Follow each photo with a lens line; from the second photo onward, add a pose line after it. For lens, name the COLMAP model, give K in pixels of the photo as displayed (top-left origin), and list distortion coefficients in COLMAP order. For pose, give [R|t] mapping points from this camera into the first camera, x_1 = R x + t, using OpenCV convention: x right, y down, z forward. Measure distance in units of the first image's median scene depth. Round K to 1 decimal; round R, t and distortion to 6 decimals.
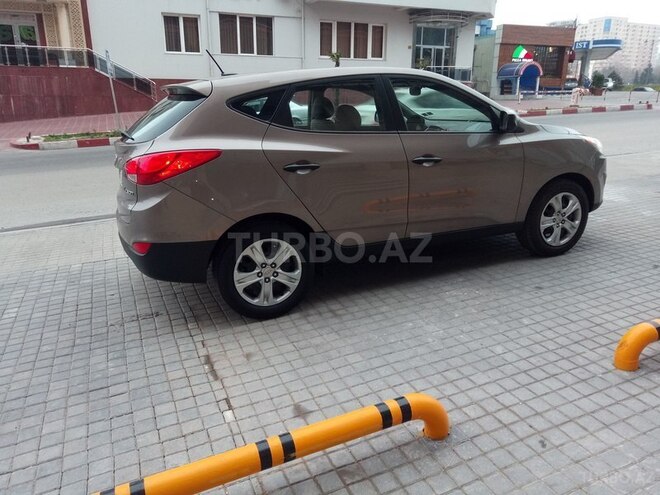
lens RADIAL K [[493.2, 0, 329.0], [0, 493.2, 248.7], [0, 0, 1]] dist [0.035404, -0.028147]
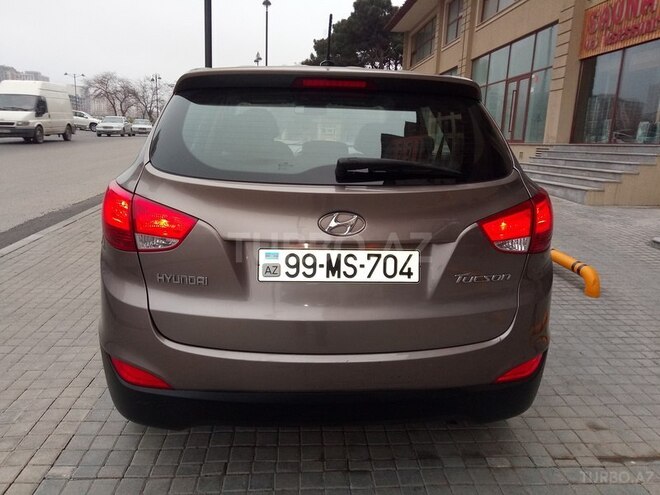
lens RADIAL K [[493.2, 0, 329.0], [0, 493.2, 239.3], [0, 0, 1]] dist [0.035404, -0.028147]
pose [[0.331636, -0.176373, 0.926774, -0.761294], [0.242023, 0.965398, 0.097118, -0.199561], [-0.911835, 0.192092, 0.362847, 0.789464]]
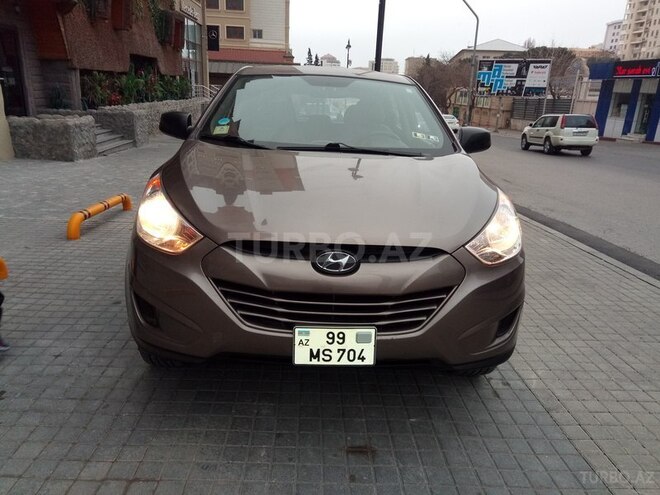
lens RADIAL K [[493.2, 0, 323.5], [0, 493.2, 246.4], [0, 0, 1]] dist [0.035404, -0.028147]
pose [[-0.373365, 0.266621, -0.888545, 1.013143], [-0.308668, 0.867531, 0.390018, -0.459742], [0.874827, 0.419885, -0.241608, 1.439408]]
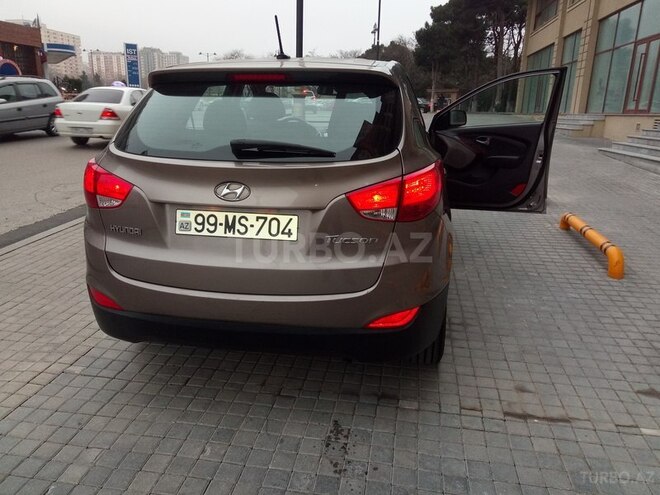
lens RADIAL K [[493.2, 0, 329.6], [0, 493.2, 241.9], [0, 0, 1]] dist [0.035404, -0.028147]
pose [[0.543032, -0.208424, 0.813434, -0.757872], [0.224897, 0.969416, 0.098254, -0.148823], [-0.809035, 0.129584, 0.573298, 0.560118]]
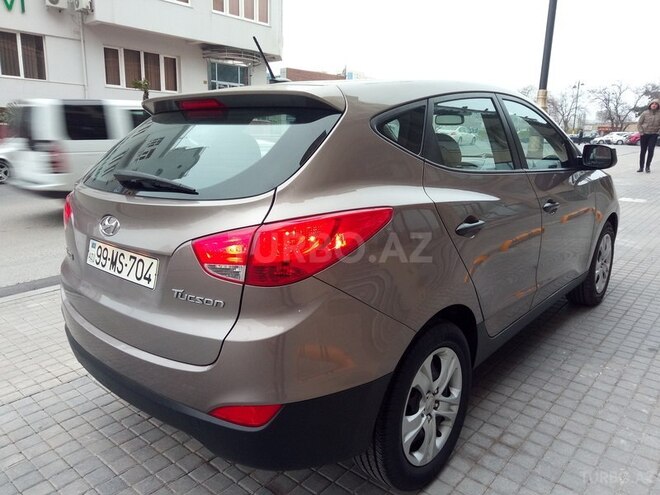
lens RADIAL K [[493.2, 0, 329.7], [0, 493.2, 246.9], [0, 0, 1]] dist [0.035404, -0.028147]
pose [[0.904100, -0.074332, 0.420807, -0.405133], [0.104875, 0.993234, -0.049877, -0.106979], [-0.414252, 0.089226, 0.905778, 0.420845]]
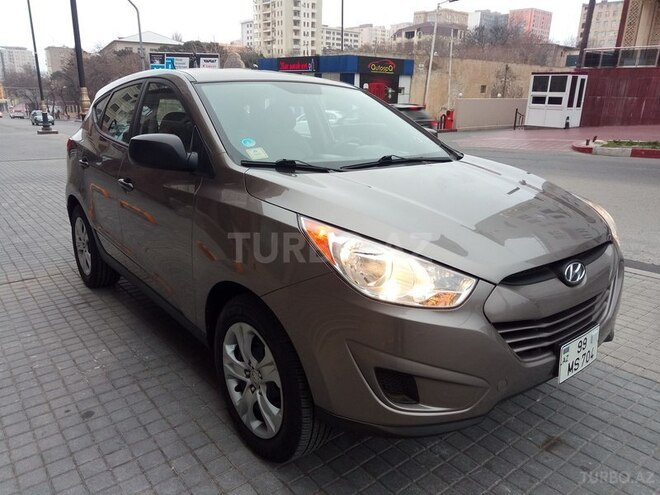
lens RADIAL K [[493.2, 0, 323.7], [0, 493.2, 246.3], [0, 0, 1]] dist [0.035404, -0.028147]
pose [[0.255199, 0.291830, -0.921796, 0.971822], [-0.299594, 0.930310, 0.211583, -0.326480], [0.919302, 0.222169, 0.324845, 0.977629]]
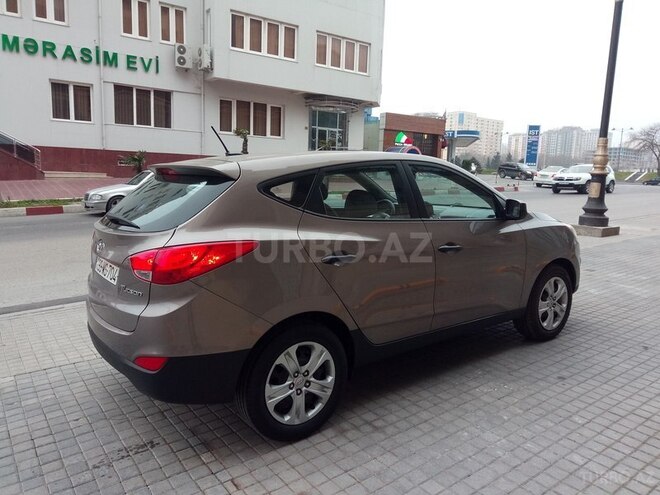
lens RADIAL K [[493.2, 0, 329.1], [0, 493.2, 248.2], [0, 0, 1]] dist [0.035404, -0.028147]
pose [[0.974178, -0.003484, 0.225754, -0.228201], [0.035737, 0.989656, -0.138941, -0.051513], [-0.222934, 0.143421, 0.964225, 0.121145]]
